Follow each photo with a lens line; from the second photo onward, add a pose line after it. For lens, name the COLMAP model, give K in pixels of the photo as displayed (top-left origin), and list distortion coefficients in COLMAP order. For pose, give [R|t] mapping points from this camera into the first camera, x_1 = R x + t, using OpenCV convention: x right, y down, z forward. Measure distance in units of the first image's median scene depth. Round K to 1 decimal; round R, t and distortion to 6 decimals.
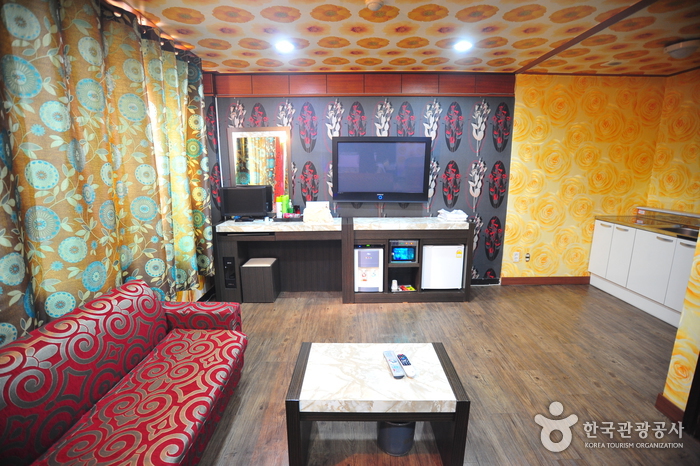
lens RADIAL K [[346.5, 0, 350.5], [0, 346.5, 234.4], [0, 0, 1]] dist [-0.035281, 0.002151]
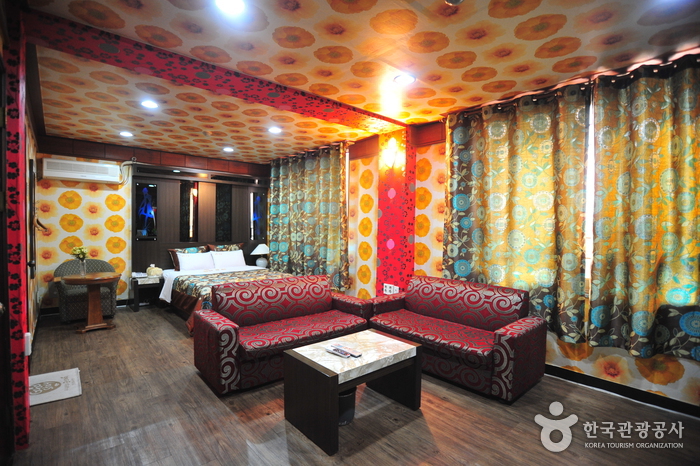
lens RADIAL K [[346.5, 0, 351.5], [0, 346.5, 230.4], [0, 0, 1]] dist [-0.035281, 0.002151]
pose [[-0.755869, 0.011268, -0.654626, 1.012274], [-0.126366, 0.978541, 0.162753, -0.364918], [0.642413, 0.205742, -0.738225, 2.268502]]
